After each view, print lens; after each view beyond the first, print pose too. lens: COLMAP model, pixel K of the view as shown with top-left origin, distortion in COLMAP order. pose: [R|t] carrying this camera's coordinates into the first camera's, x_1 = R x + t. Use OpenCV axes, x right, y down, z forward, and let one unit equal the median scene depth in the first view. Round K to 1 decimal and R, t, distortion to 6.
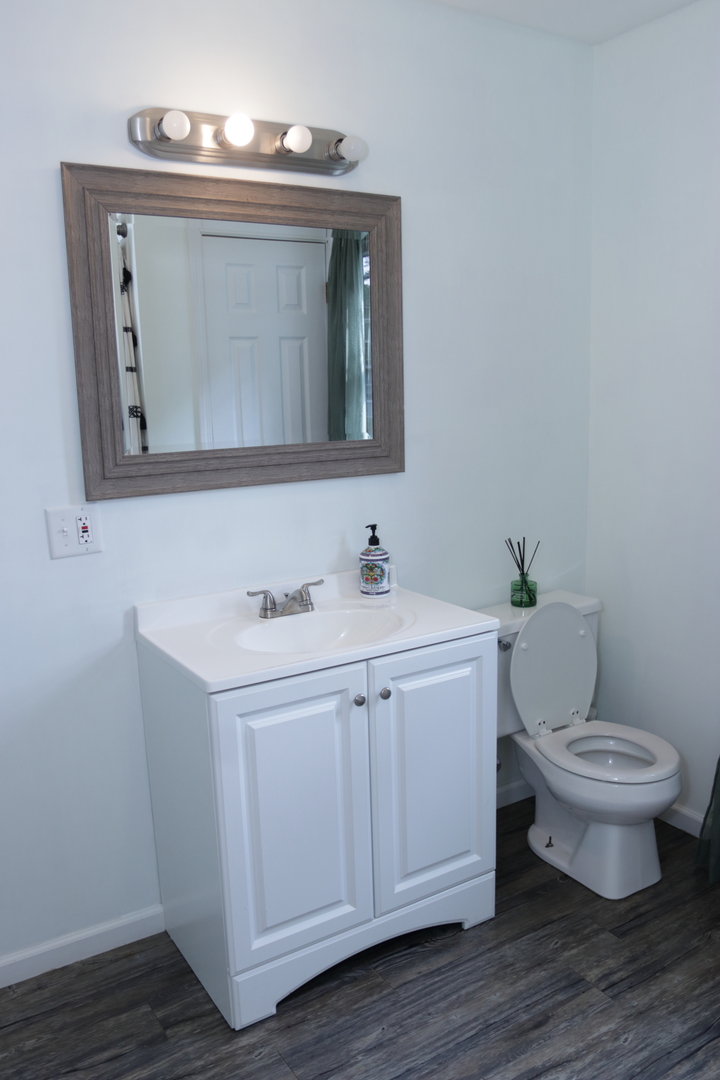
lens RADIAL K [[859.3, 0, 360.0], [0, 859.3, 540.0], [0, 0, 1]] dist [-0.089111, 0.054071]
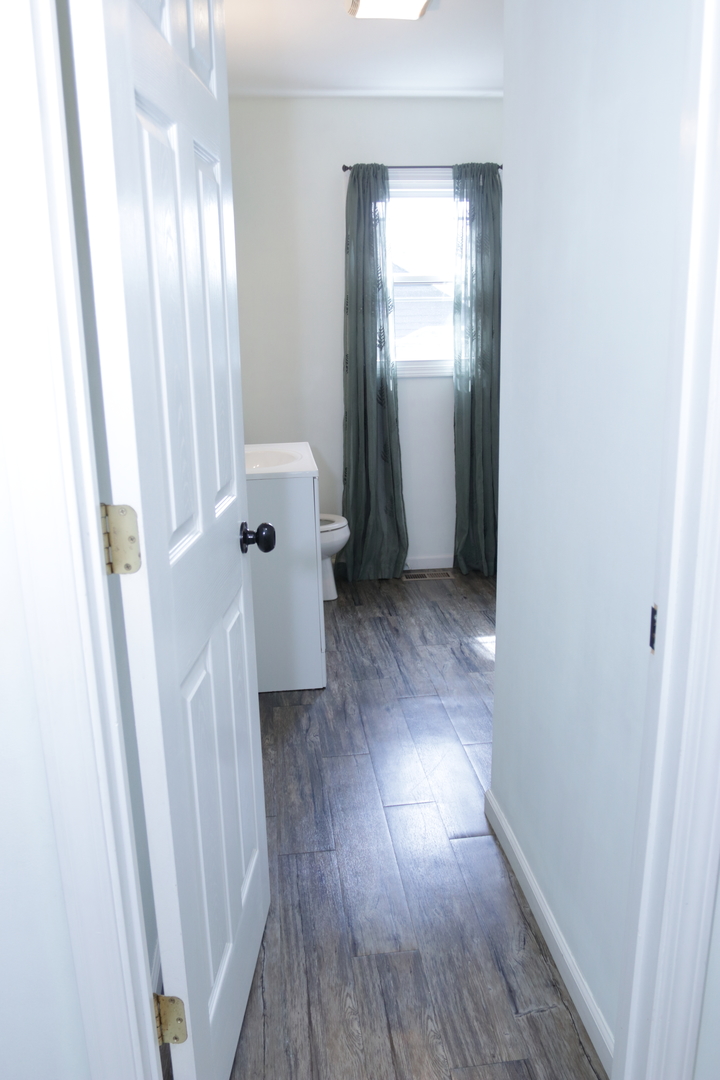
lens RADIAL K [[859.3, 0, 360.0], [0, 859.3, 540.0], [0, 0, 1]] dist [-0.089111, 0.054071]
pose [[0.431136, -0.201718, 0.879450, -1.508360], [0.173370, 0.975048, 0.138653, 0.065868], [-0.885474, 0.092692, 0.455350, 0.118047]]
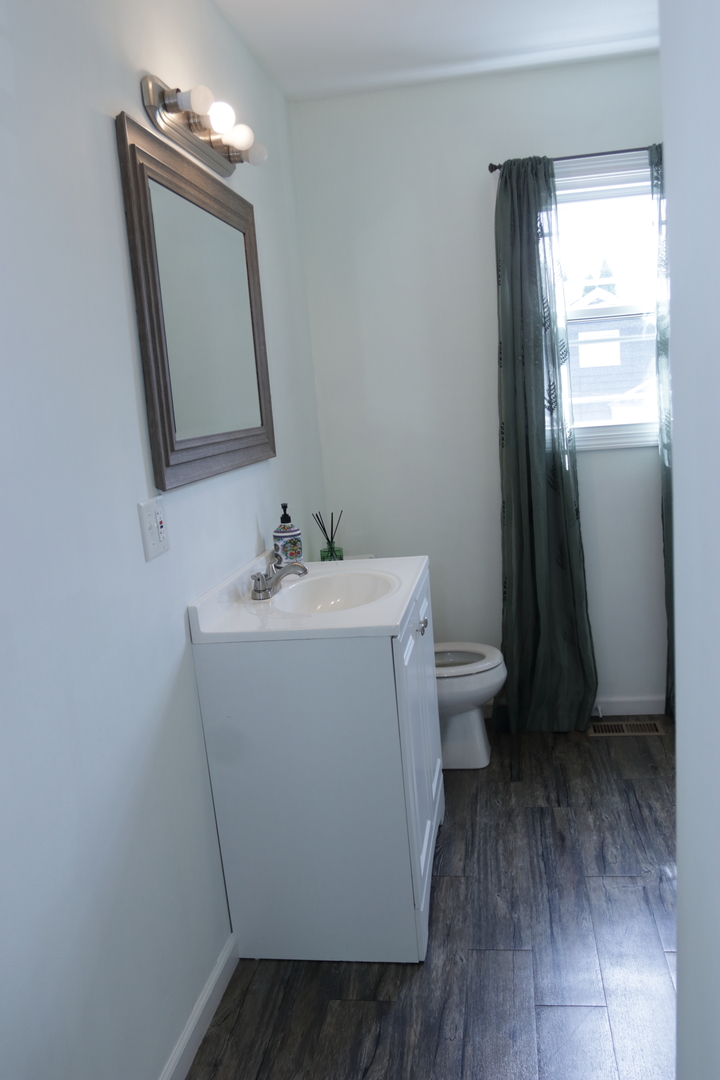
lens RADIAL K [[859.3, 0, 360.0], [0, 859.3, 540.0], [0, 0, 1]] dist [-0.089111, 0.054071]
pose [[0.654543, -0.150154, 0.740964, -0.867324], [0.197321, 0.980038, 0.024294, 0.022971], [-0.729820, 0.130306, 0.671105, 0.264176]]
